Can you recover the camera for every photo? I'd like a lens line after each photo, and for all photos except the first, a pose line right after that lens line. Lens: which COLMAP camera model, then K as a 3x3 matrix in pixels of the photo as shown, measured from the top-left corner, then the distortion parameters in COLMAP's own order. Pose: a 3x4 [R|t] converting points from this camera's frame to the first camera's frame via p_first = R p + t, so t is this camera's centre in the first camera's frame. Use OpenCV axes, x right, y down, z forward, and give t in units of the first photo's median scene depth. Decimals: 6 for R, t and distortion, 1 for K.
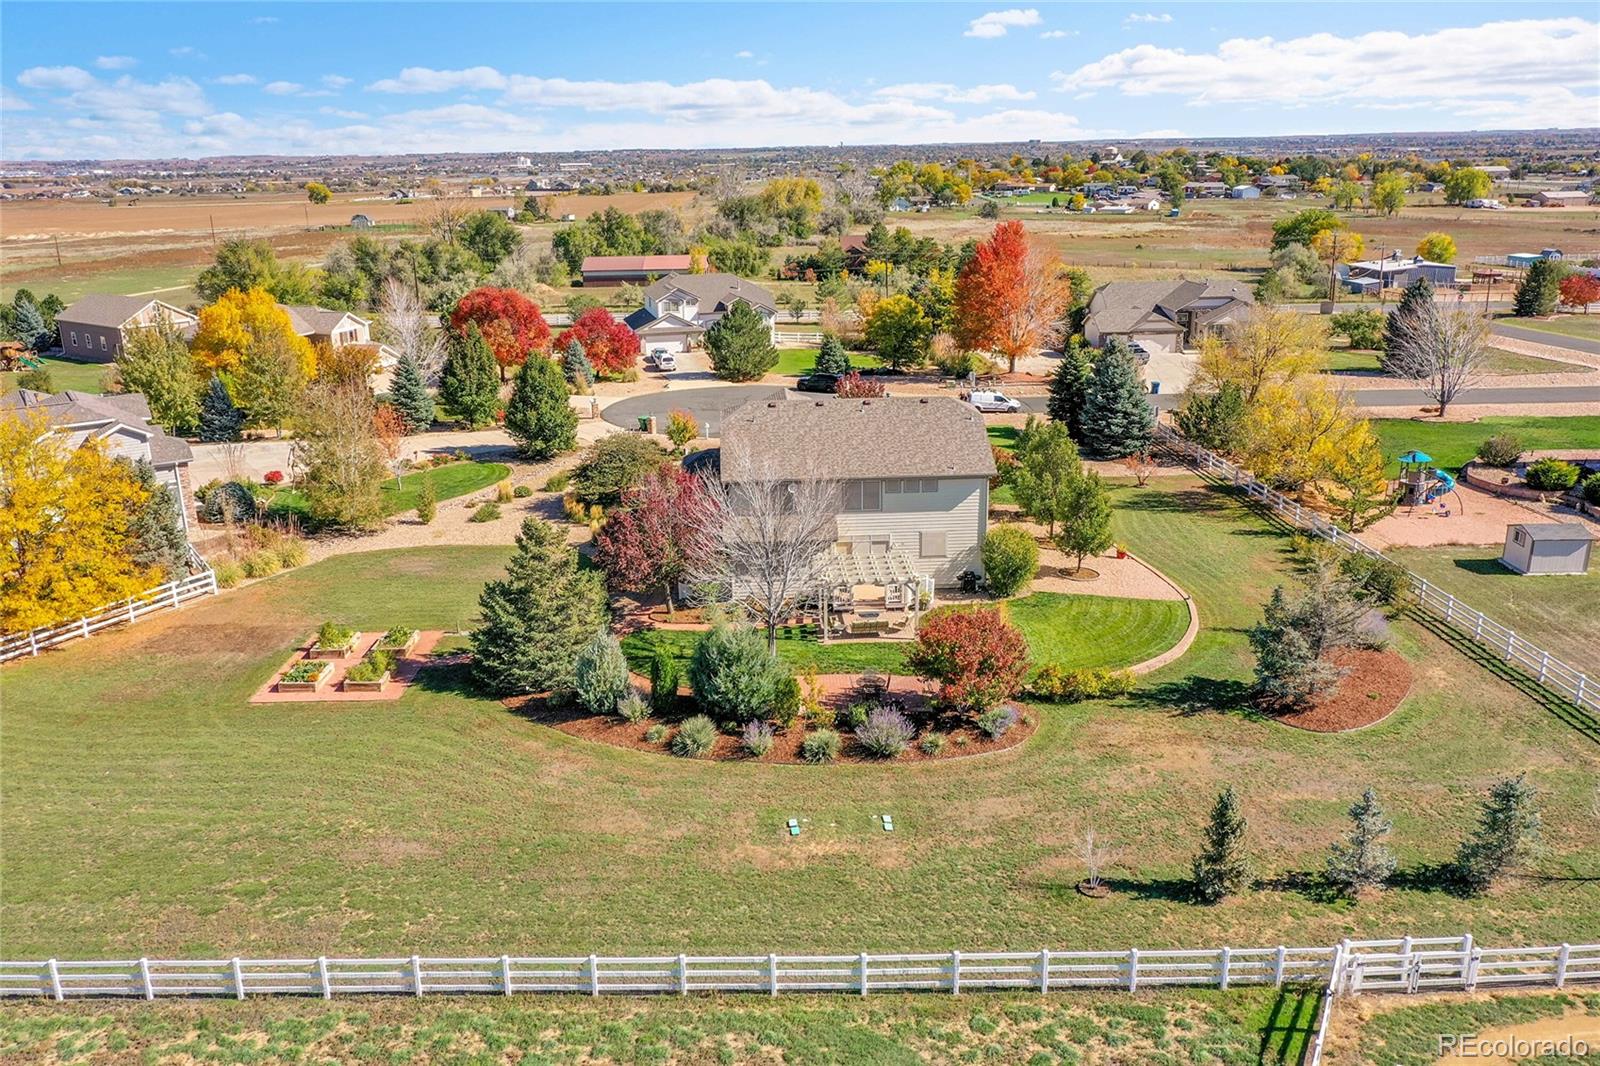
lens RADIAL K [[1253.7, 0, 796.5], [0, 1253.7, 566.6], [0, 0, 1]] dist [0.004744, 0.005194]
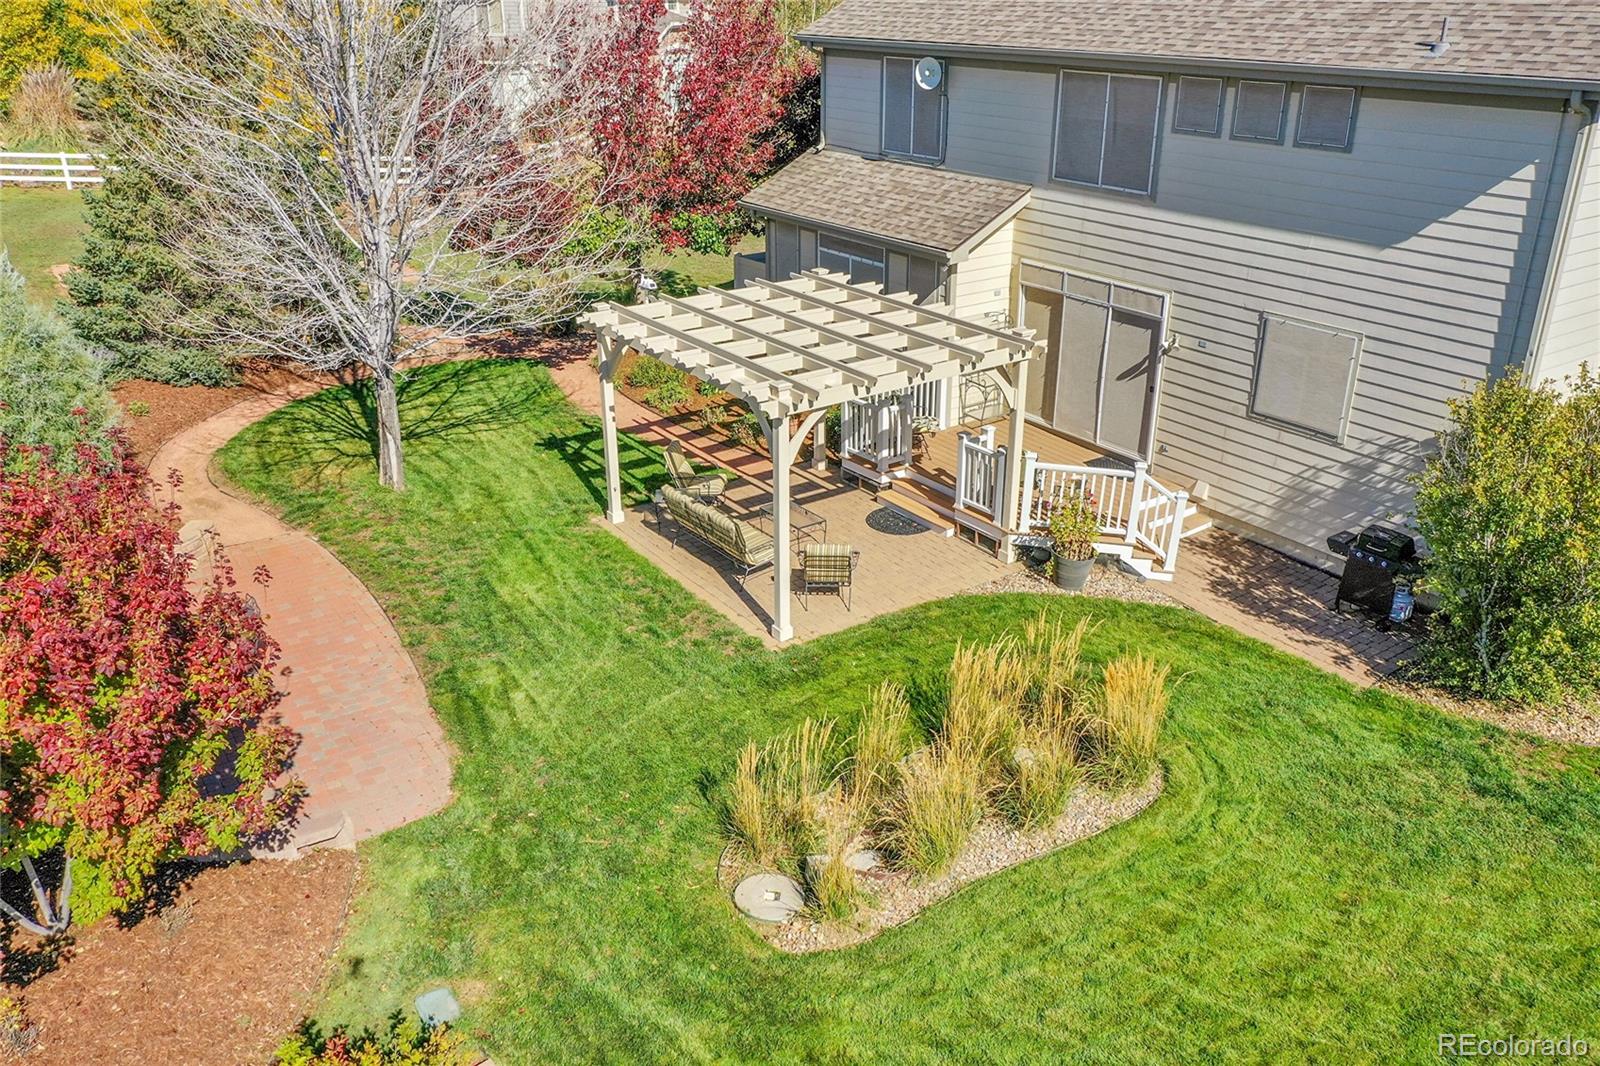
lens RADIAL K [[1253.7, 0, 796.5], [0, 1253.7, 566.6], [0, 0, 1]] dist [0.004744, 0.005194]
pose [[0.529302, 0.380009, -0.758573, 0.268820], [-0.274836, 0.922673, 0.270445, -0.023883], [0.802686, 0.065336, 0.592812, 0.801218]]
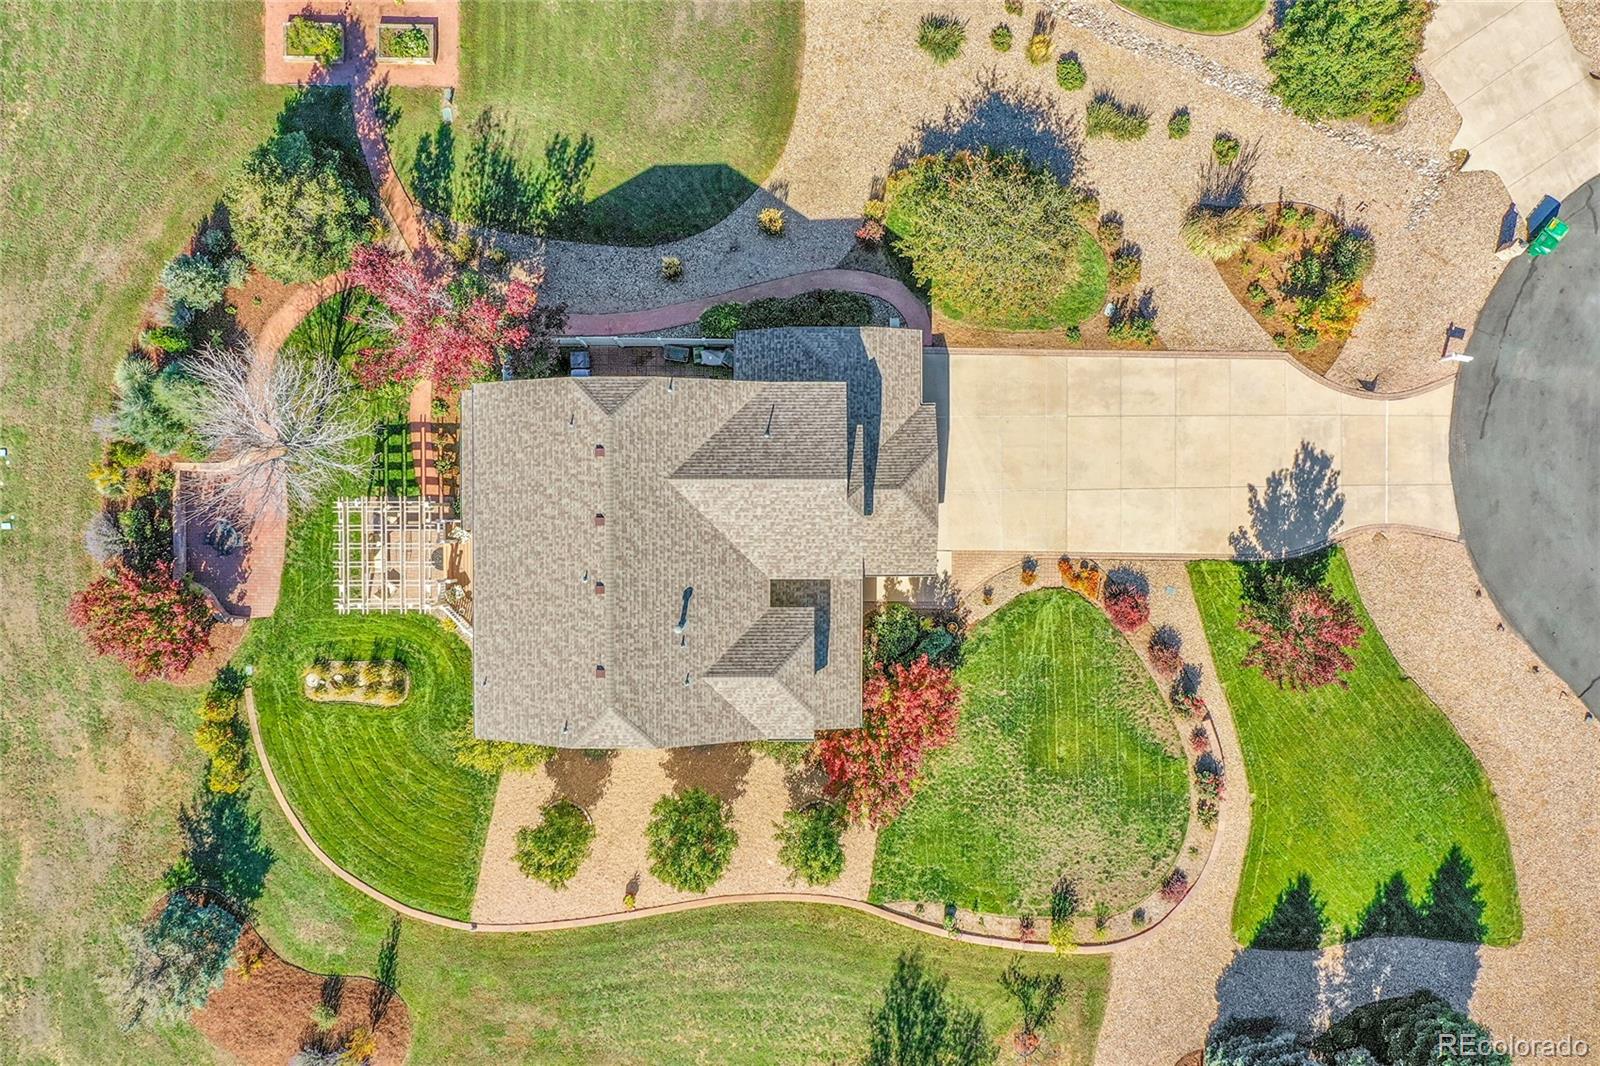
lens RADIAL K [[1253.7, 0, 796.5], [0, 1253.7, 566.6], [0, 0, 1]] dist [0.004744, 0.005194]
pose [[-0.050658, 0.998151, 0.033603, 0.020263], [-0.292172, -0.046986, 0.955211, -0.886133], [0.955023, 0.038571, 0.294012, 0.970247]]
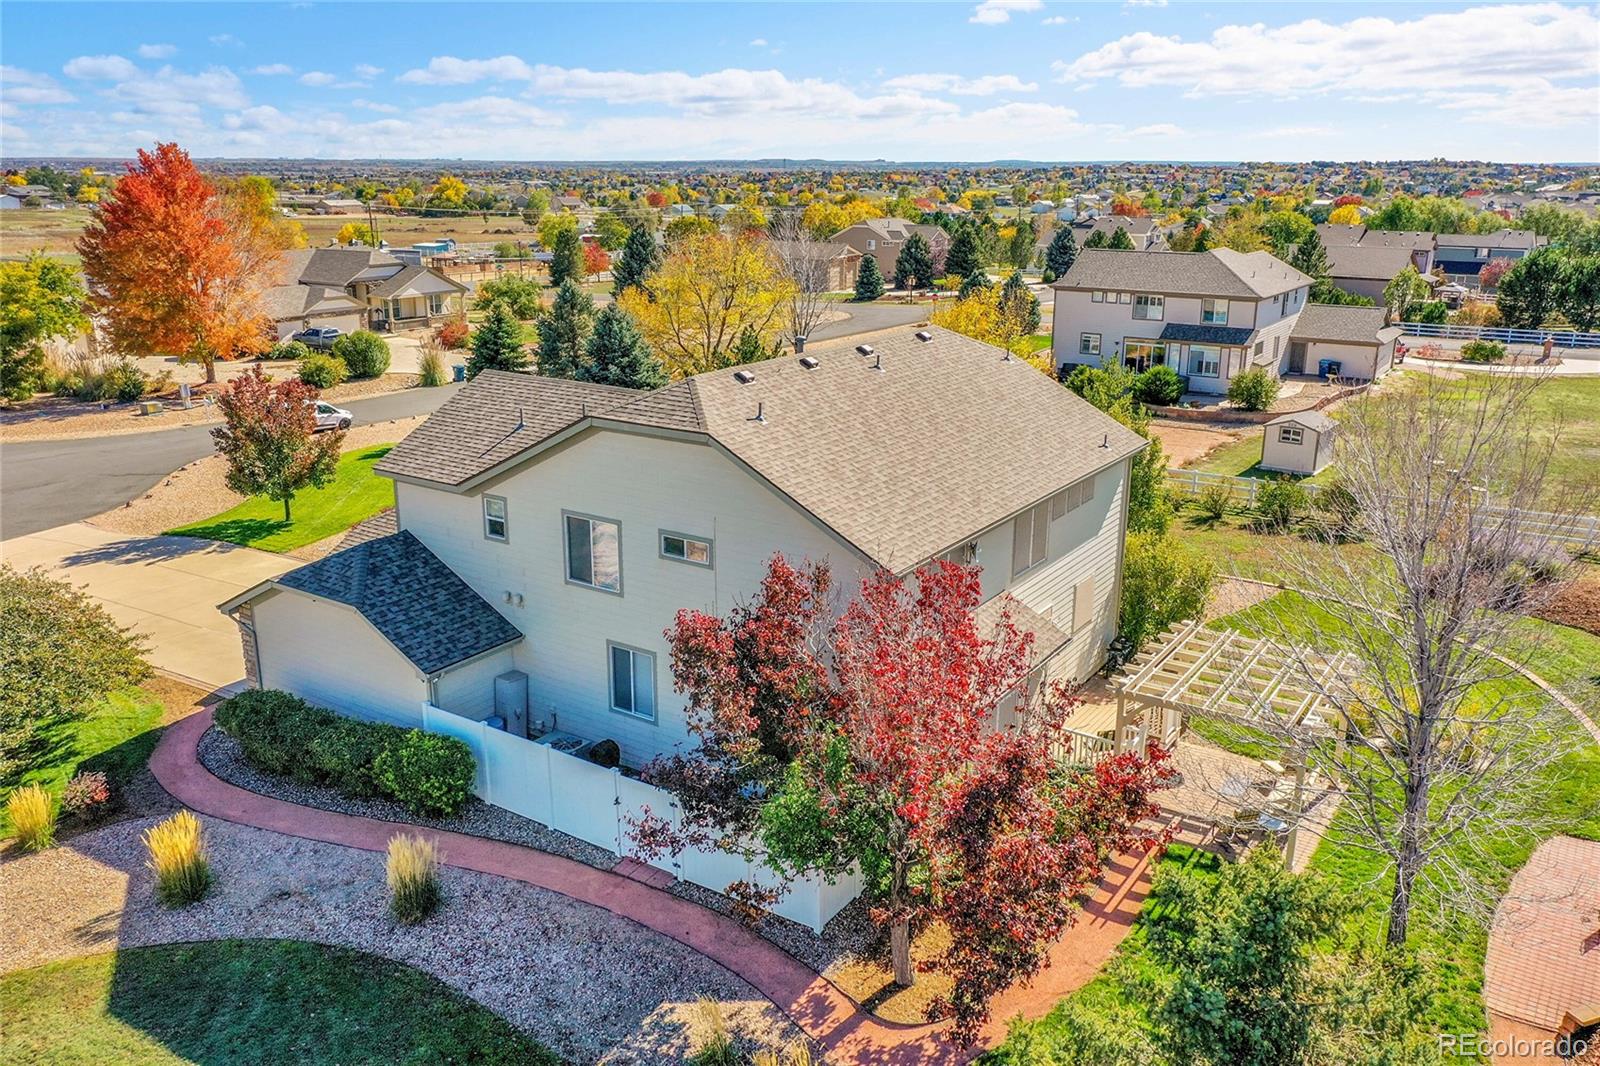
lens RADIAL K [[1253.7, 0, 796.5], [0, 1253.7, 566.6], [0, 0, 1]] dist [0.004744, 0.005194]
pose [[0.596197, -0.226085, 0.770347, -0.357525], [0.241129, 0.965655, 0.096788, -0.112851], [-0.765772, 0.128049, 0.630236, 0.795060]]
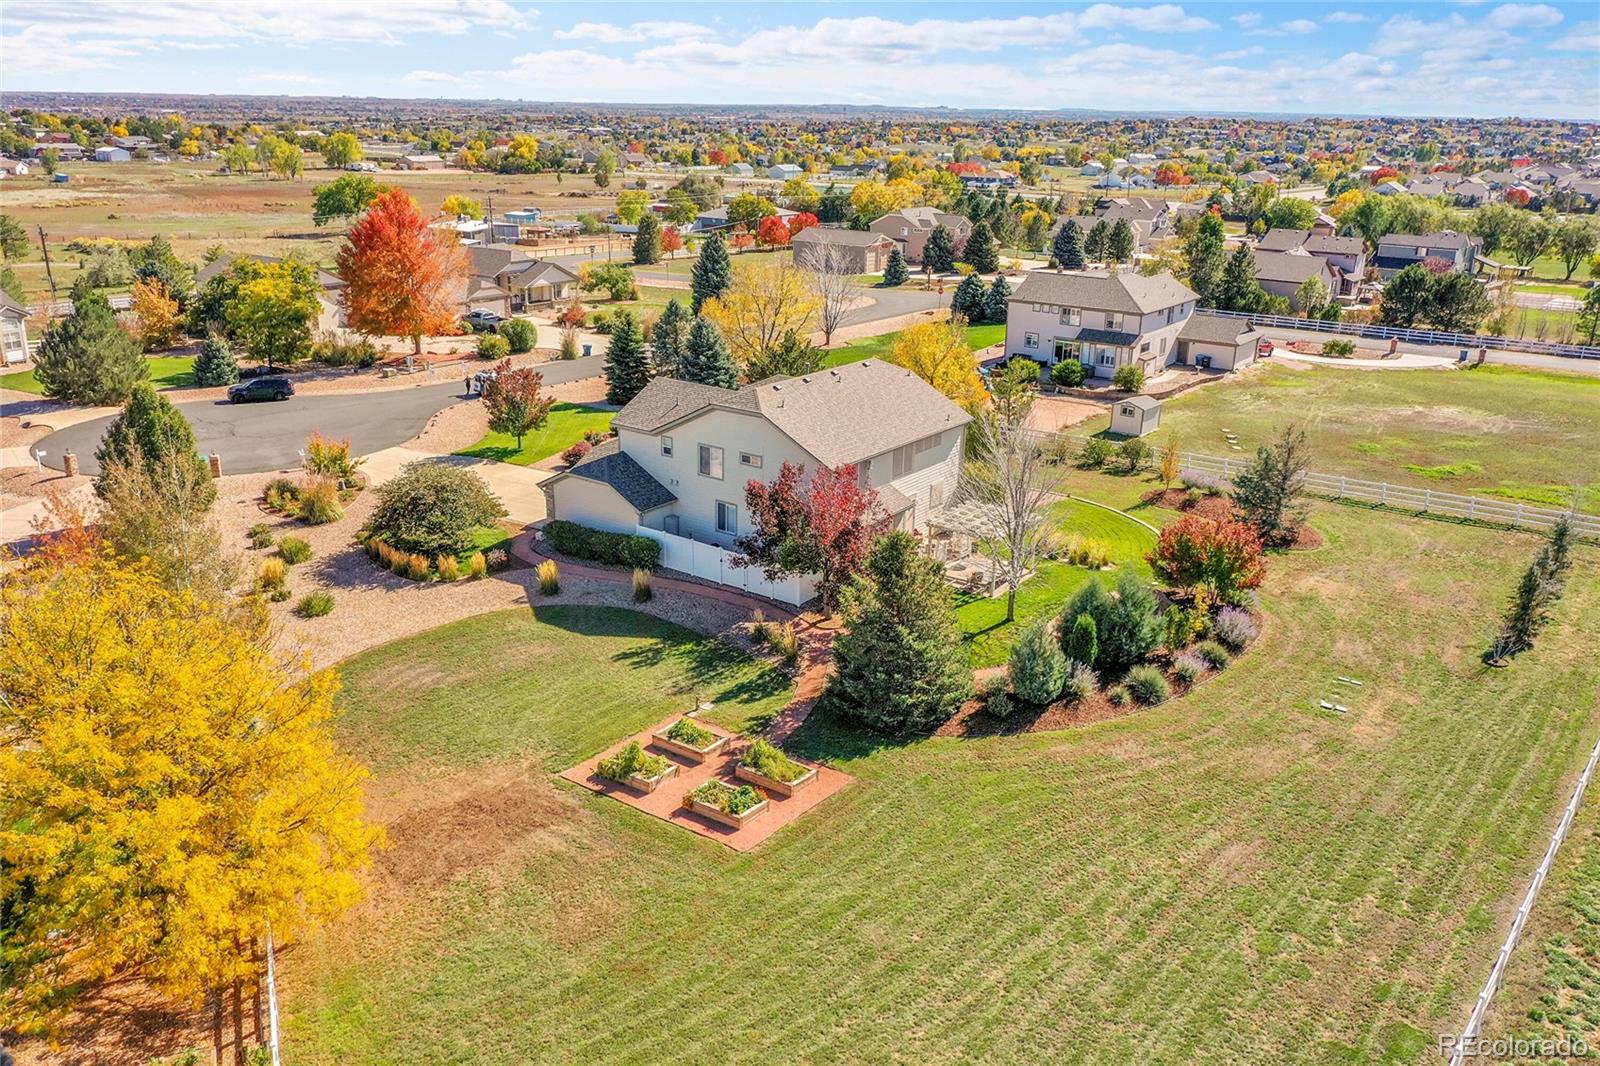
lens RADIAL K [[1253.7, 0, 796.5], [0, 1253.7, 566.6], [0, 0, 1]] dist [0.004744, 0.005194]
pose [[0.632048, -0.239244, 0.737074, -0.794751], [0.219077, 0.967514, 0.126181, -0.123378], [-0.743317, 0.081723, 0.663928, 0.398224]]
